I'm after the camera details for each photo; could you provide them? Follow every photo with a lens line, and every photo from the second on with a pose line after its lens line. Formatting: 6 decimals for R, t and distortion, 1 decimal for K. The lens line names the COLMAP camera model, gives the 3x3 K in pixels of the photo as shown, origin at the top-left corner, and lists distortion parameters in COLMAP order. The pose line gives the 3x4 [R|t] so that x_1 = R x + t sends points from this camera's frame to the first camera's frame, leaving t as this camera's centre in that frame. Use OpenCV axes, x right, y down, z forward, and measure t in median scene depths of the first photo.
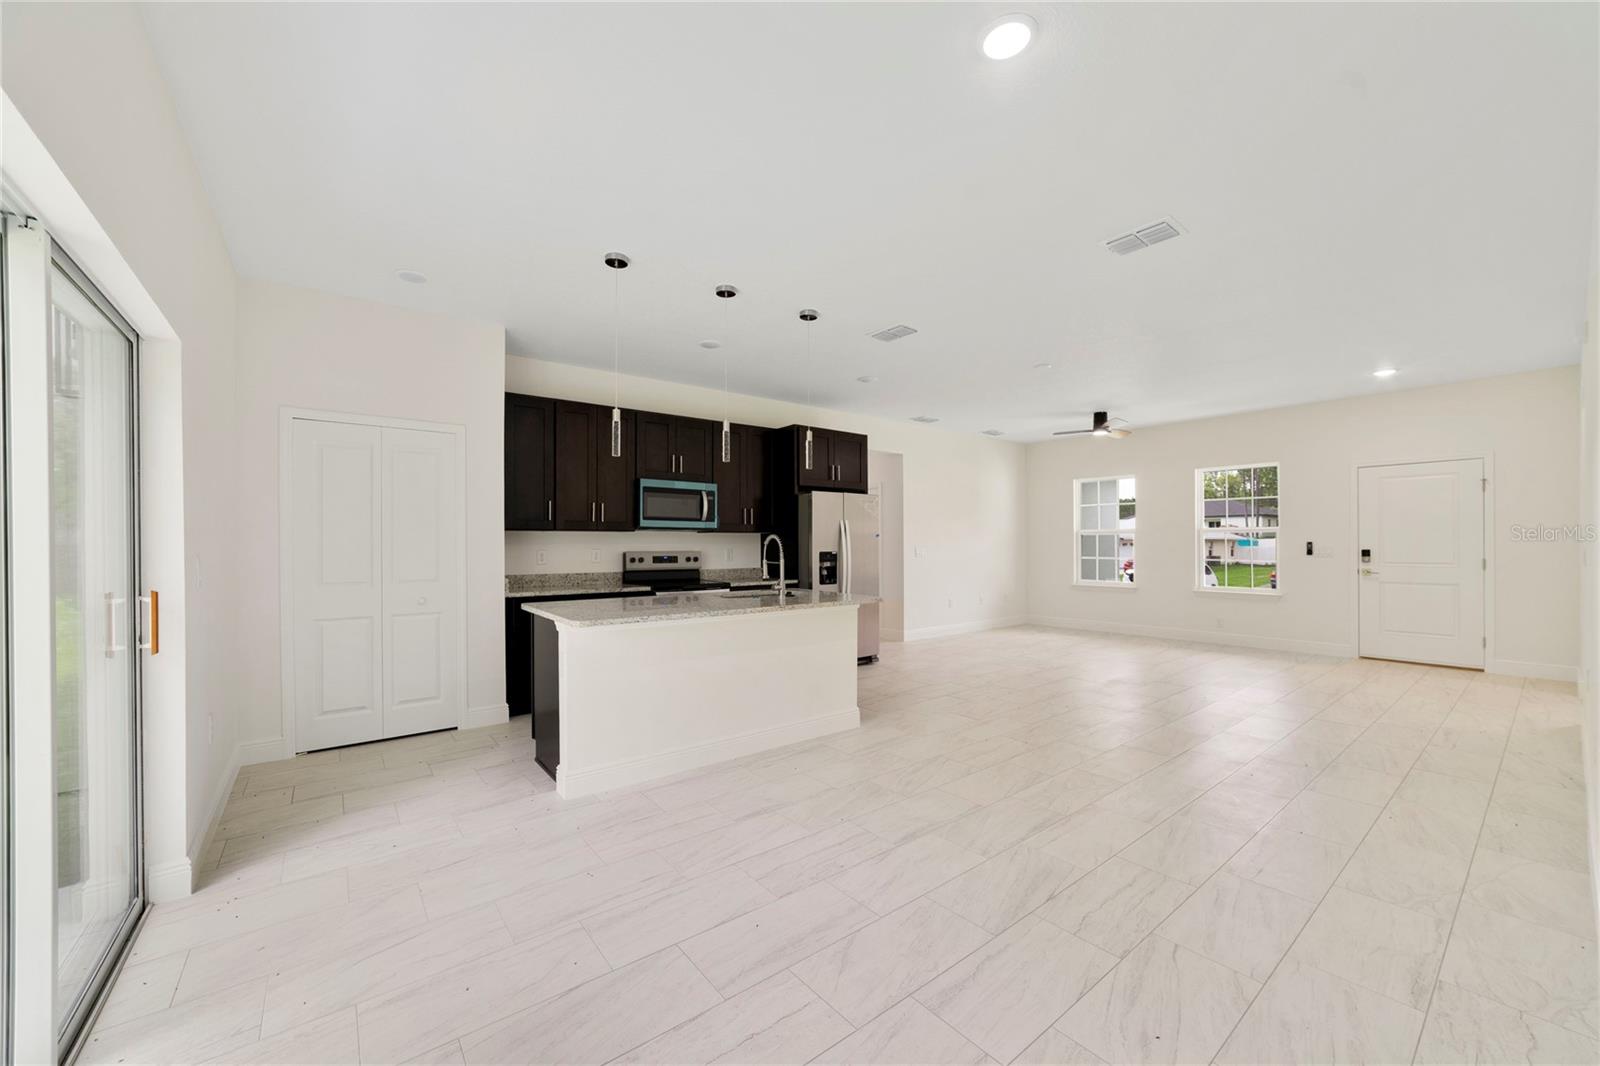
lens RADIAL K [[604.7, 0, 803.6], [0, 604.7, 550.9], [0, 0, 1]] dist [-0.000160, -0.000001]
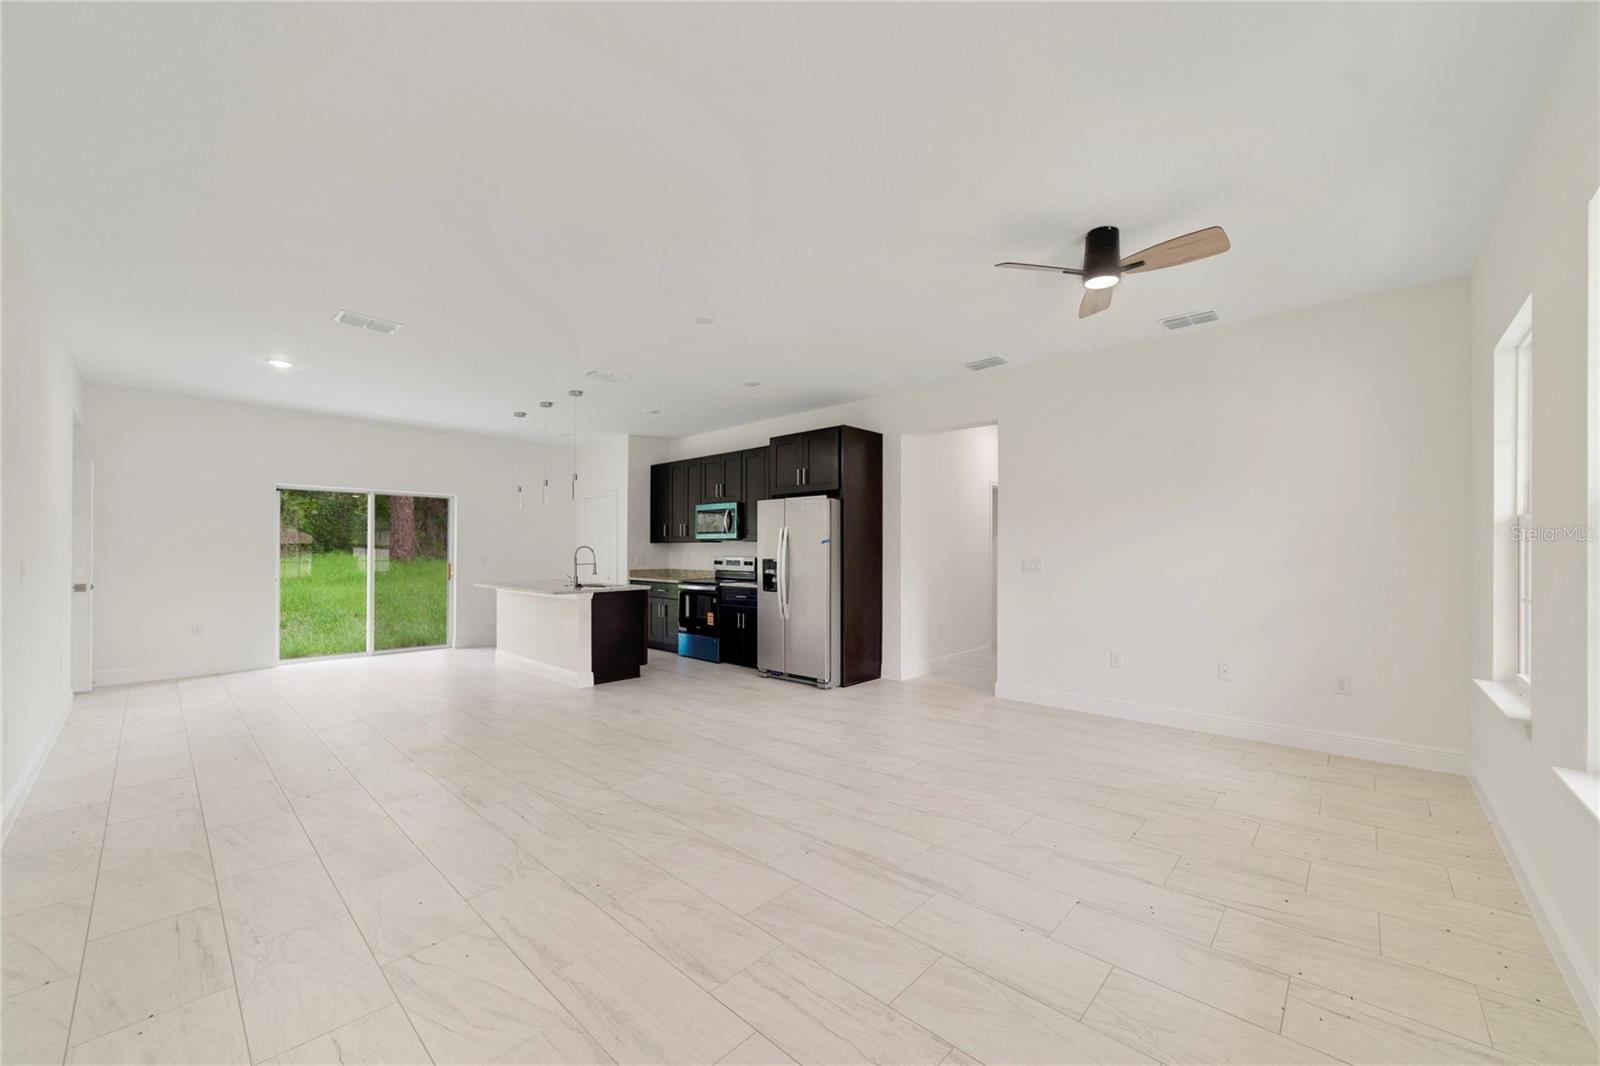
lens RADIAL K [[604.7, 0, 803.6], [0, 604.7, 550.9], [0, 0, 1]] dist [-0.000160, -0.000001]
pose [[0.159277, 0.005085, -0.987221, 1.109861], [-0.008112, 0.999960, 0.003842, -0.017862], [0.987201, 0.007396, 0.159312, 0.953636]]
